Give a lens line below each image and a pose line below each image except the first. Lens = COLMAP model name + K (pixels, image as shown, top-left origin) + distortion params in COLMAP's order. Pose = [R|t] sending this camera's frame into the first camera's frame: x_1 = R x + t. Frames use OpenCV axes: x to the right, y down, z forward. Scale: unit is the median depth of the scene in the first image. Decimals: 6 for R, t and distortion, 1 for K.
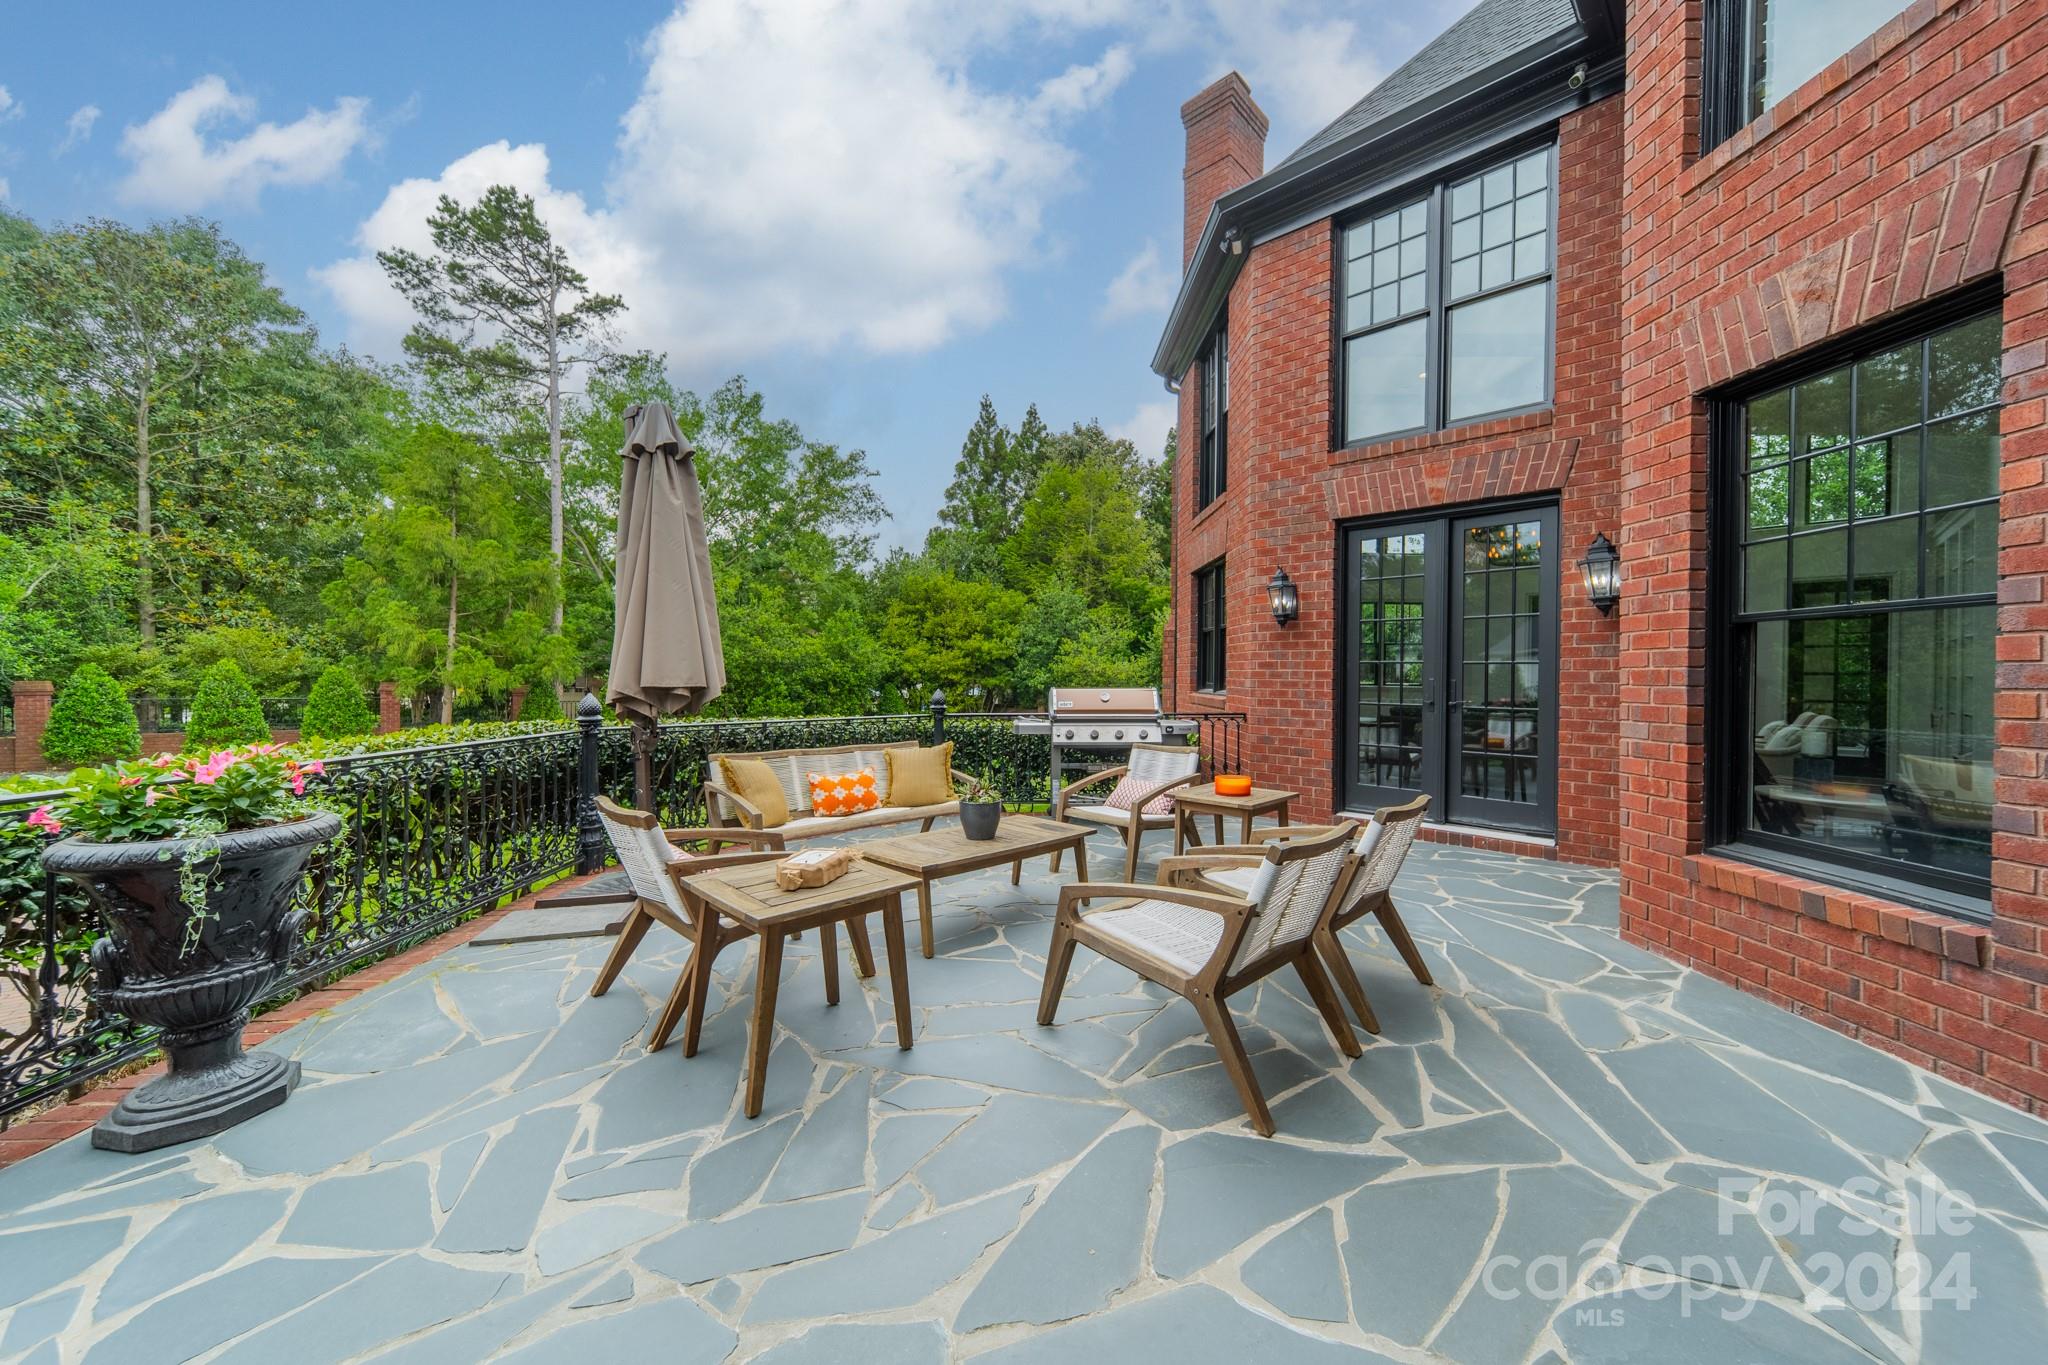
lens RADIAL K [[733.3, 0, 1019.5], [0, 733.3, 681.7], [0, 0, 1]] dist [0.008069, -0.000072]
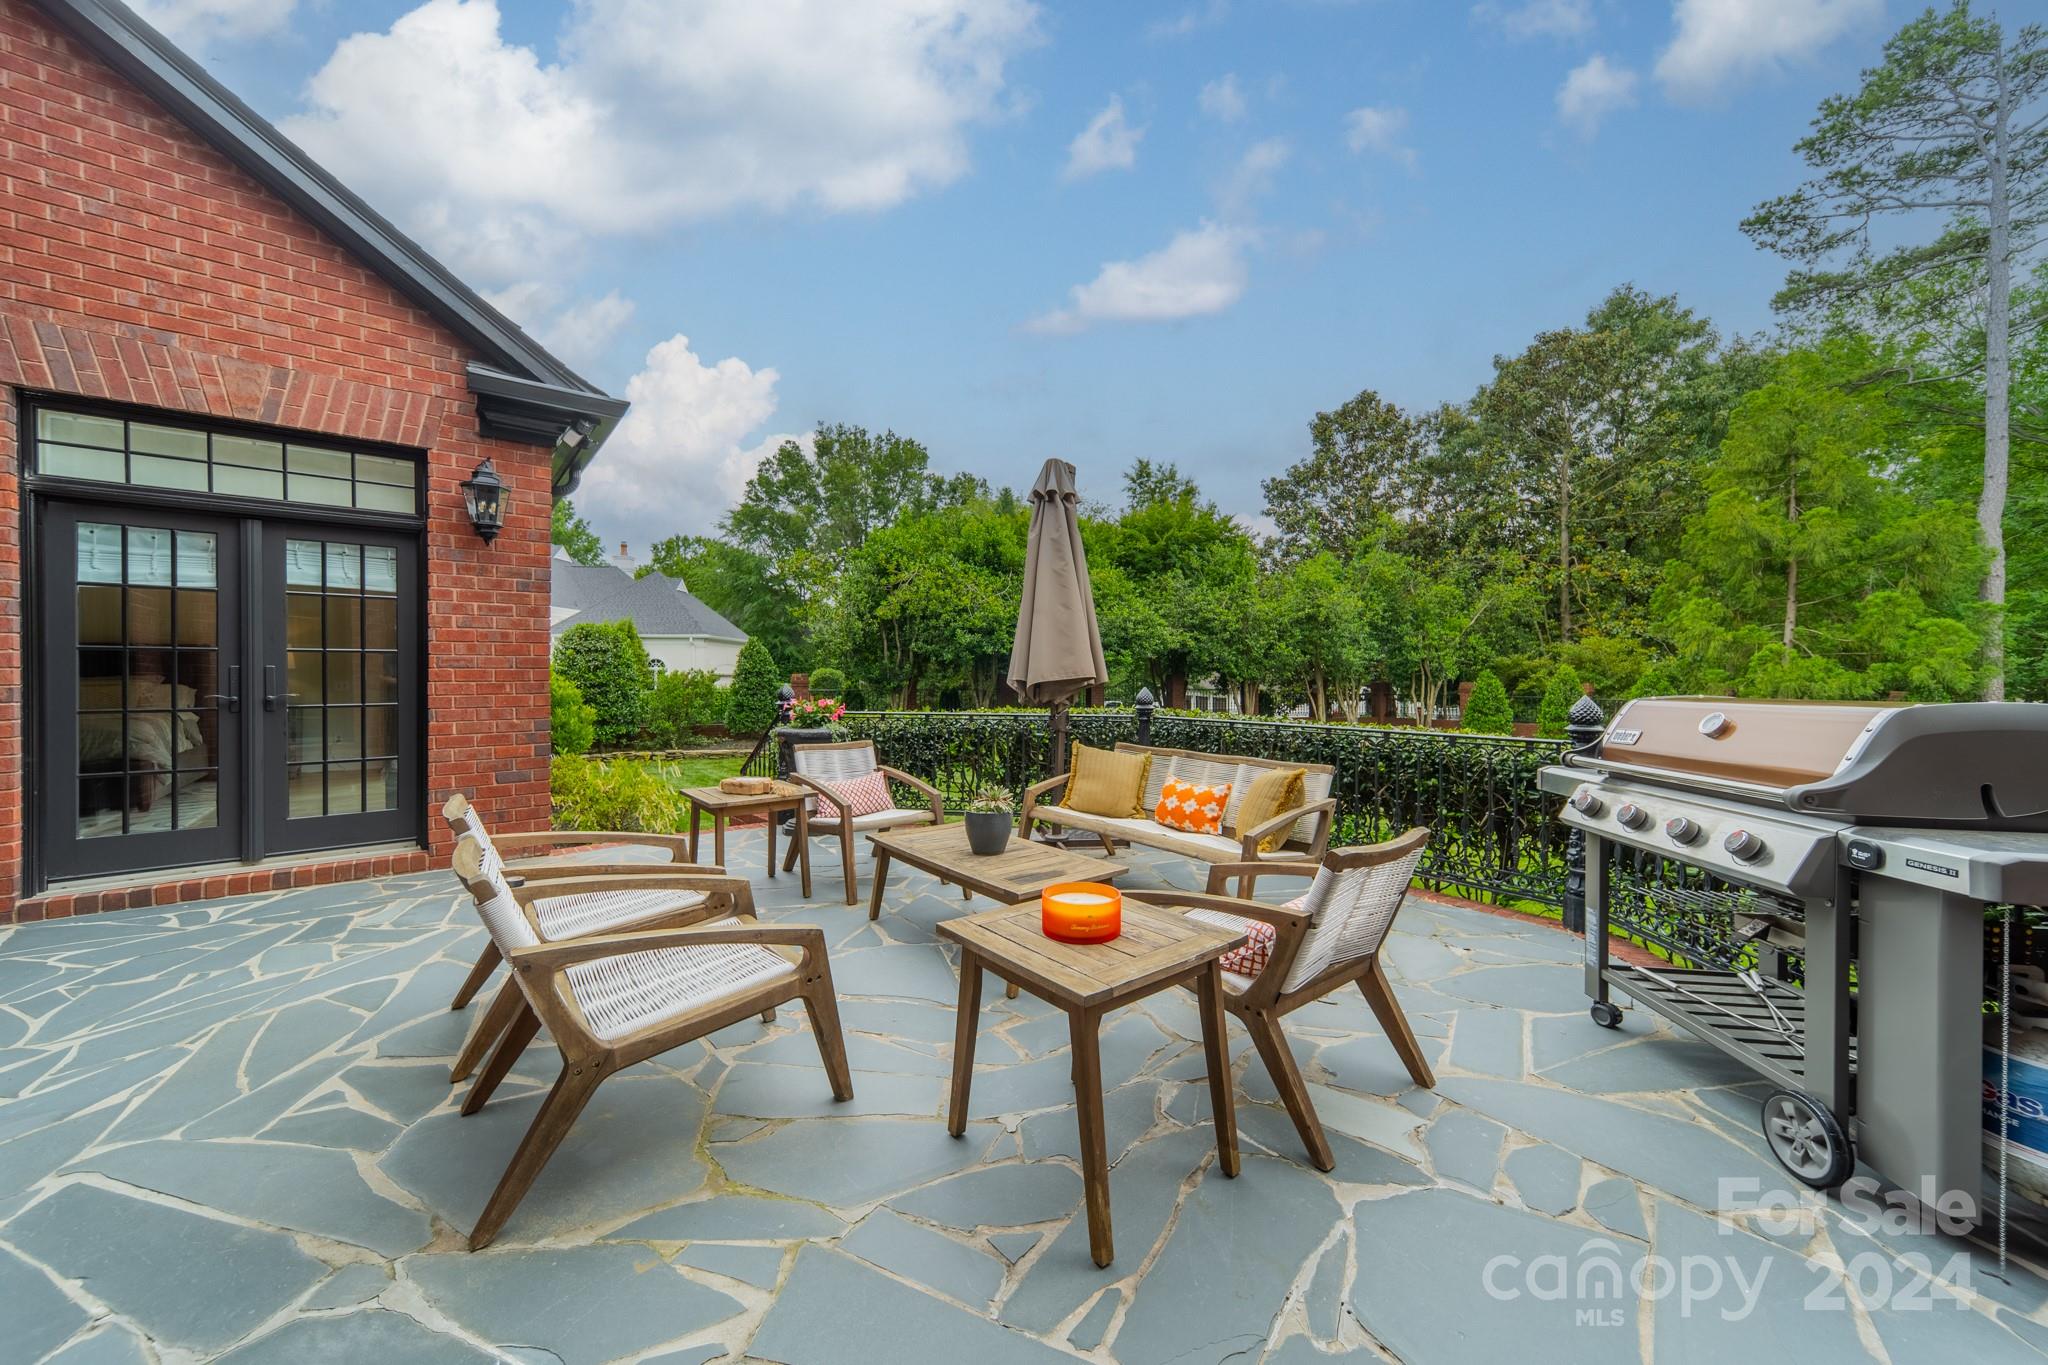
lens RADIAL K [[730.5, 0, 1019.7], [0, 730.5, 678.1], [0, 0, 1]] dist [0.007339, -0.000075]
pose [[-0.109157, -0.003454, -0.994019, 0.156347], [-0.009716, 0.999950, -0.002408, 0.001844], [0.993977, 0.009395, -0.109185, 0.217316]]
